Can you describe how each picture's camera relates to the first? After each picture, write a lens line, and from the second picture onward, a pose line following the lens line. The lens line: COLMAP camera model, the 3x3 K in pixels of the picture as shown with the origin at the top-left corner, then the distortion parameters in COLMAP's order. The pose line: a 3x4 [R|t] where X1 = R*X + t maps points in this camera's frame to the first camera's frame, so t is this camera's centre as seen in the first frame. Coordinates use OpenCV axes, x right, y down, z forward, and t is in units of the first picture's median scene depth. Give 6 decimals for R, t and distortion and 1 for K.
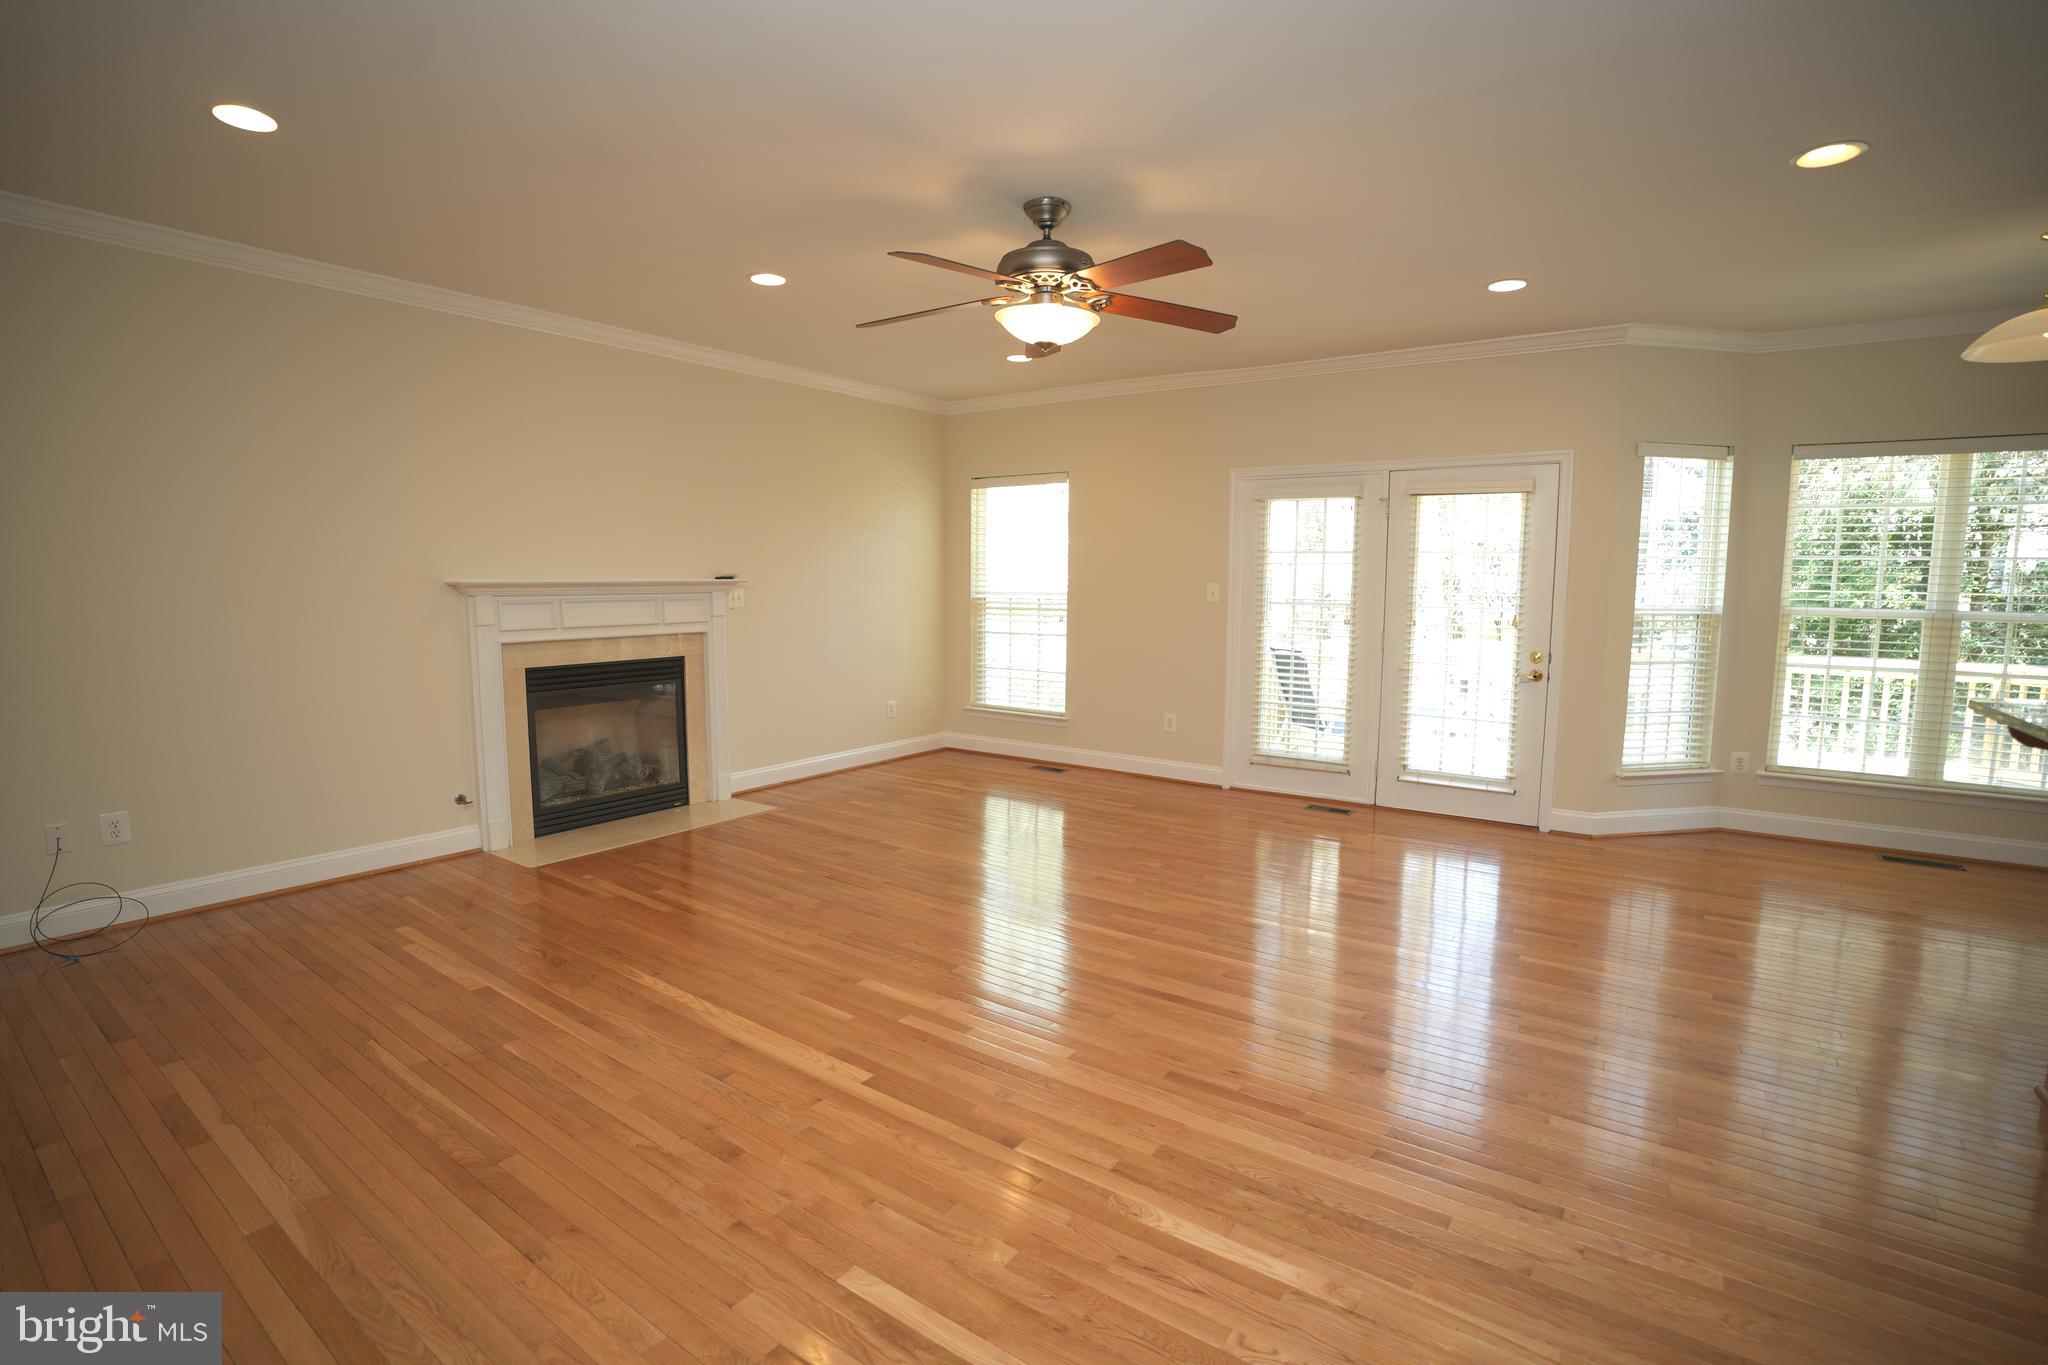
lens RADIAL K [[938.8, 0, 1019.3], [0, 938.8, 684.0], [0, 0, 1]] dist [-0.082004, 0.022048]
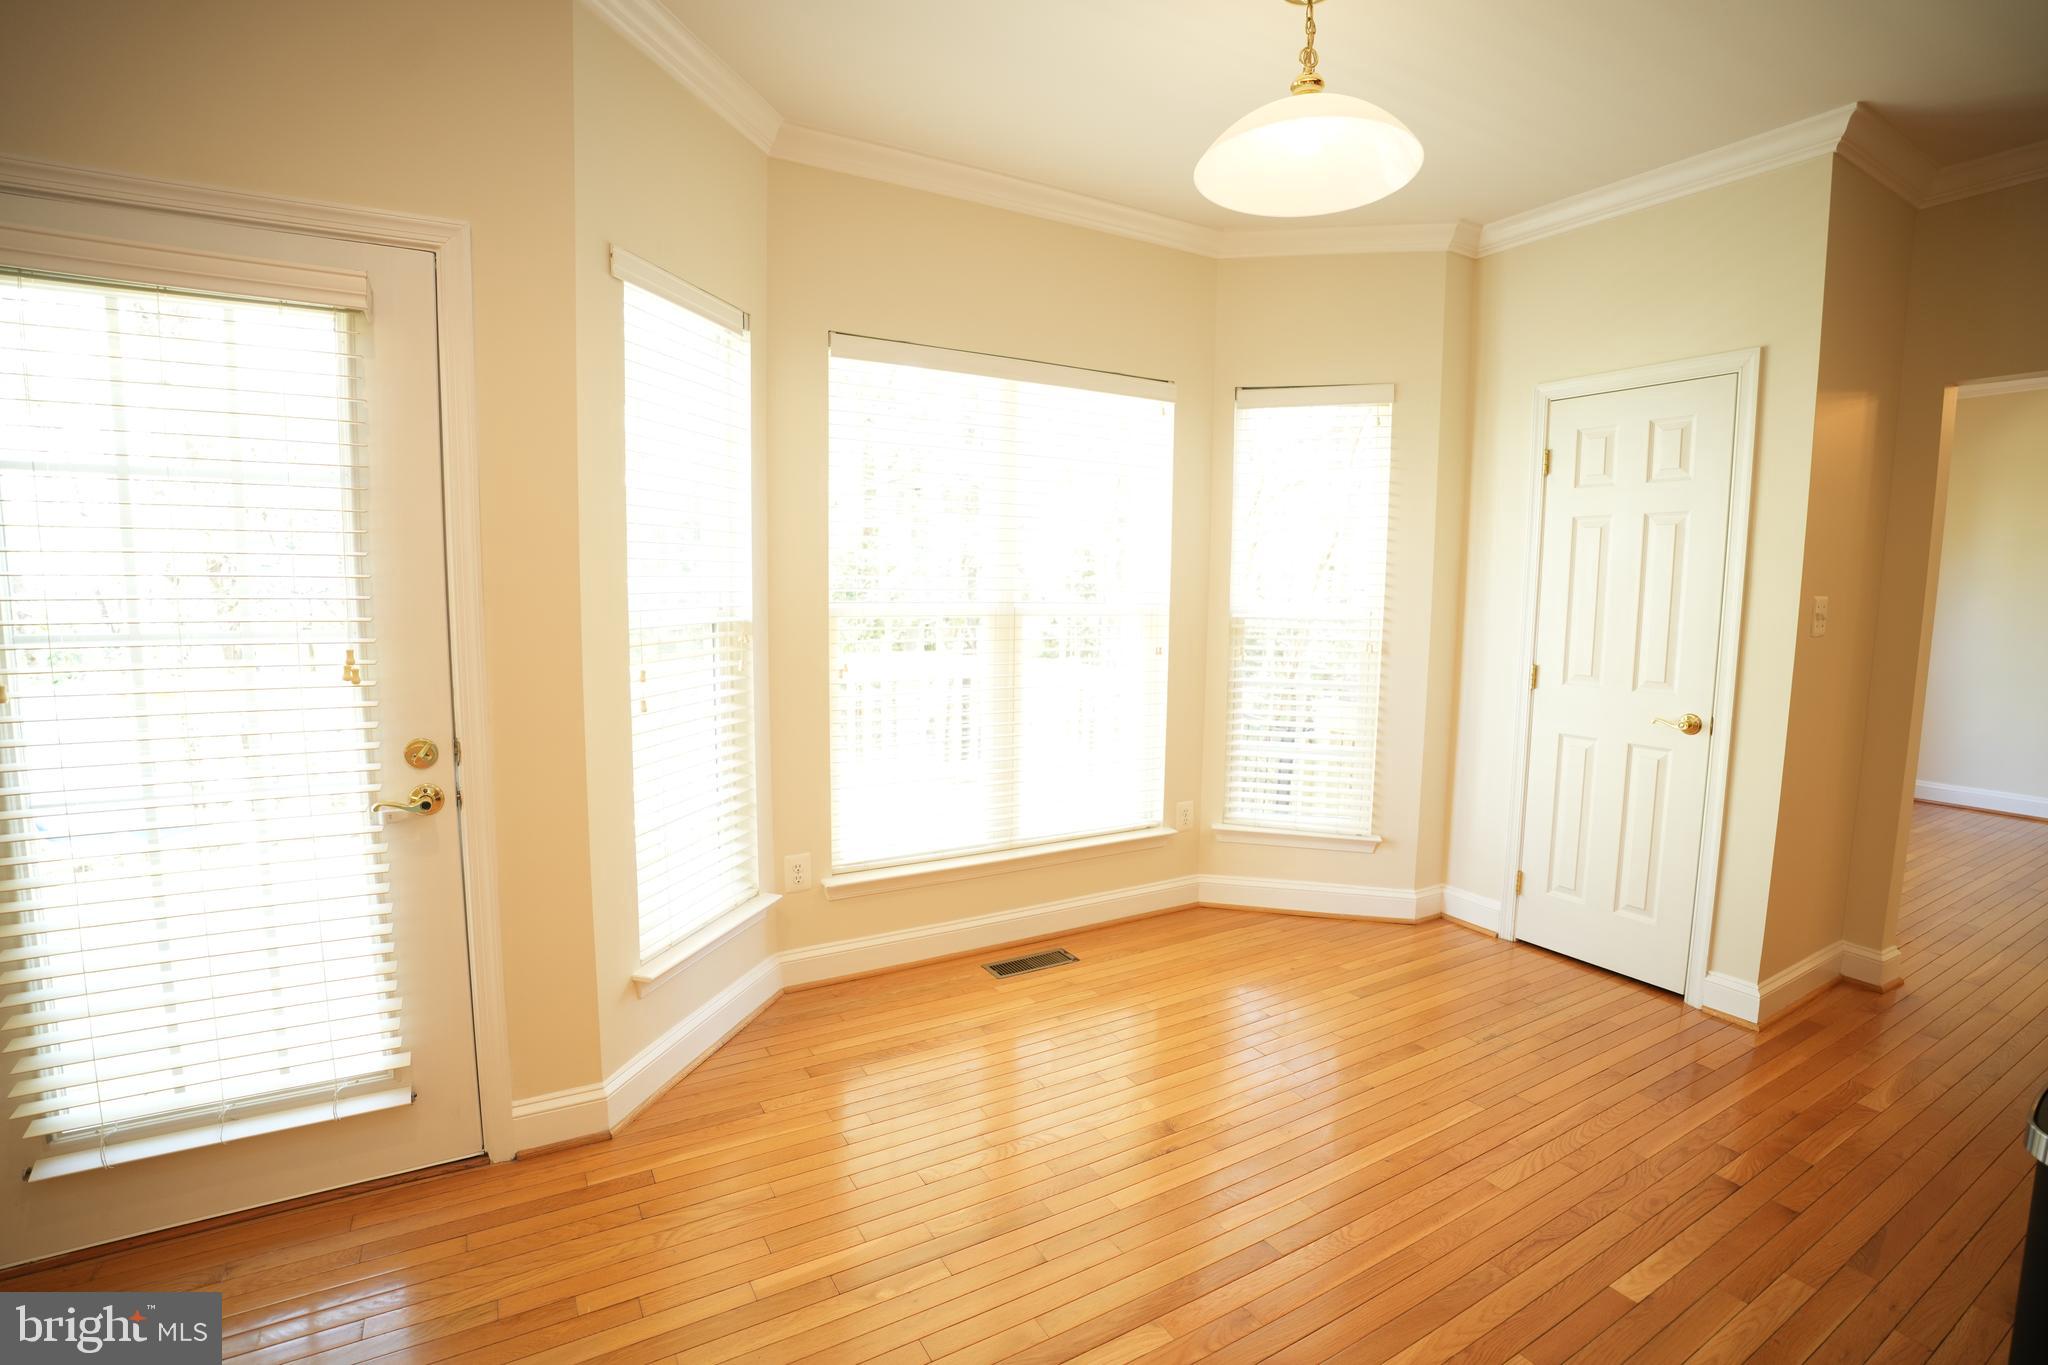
lens RADIAL K [[938.8, 0, 1019.3], [0, 938.8, 684.0], [0, 0, 1]] dist [-0.082004, 0.022048]
pose [[0.413653, -0.097887, 0.905157, 0.324723], [0.092912, 0.993551, 0.064986, -0.060766], [-0.905681, 0.057218, 0.420080, 0.608501]]
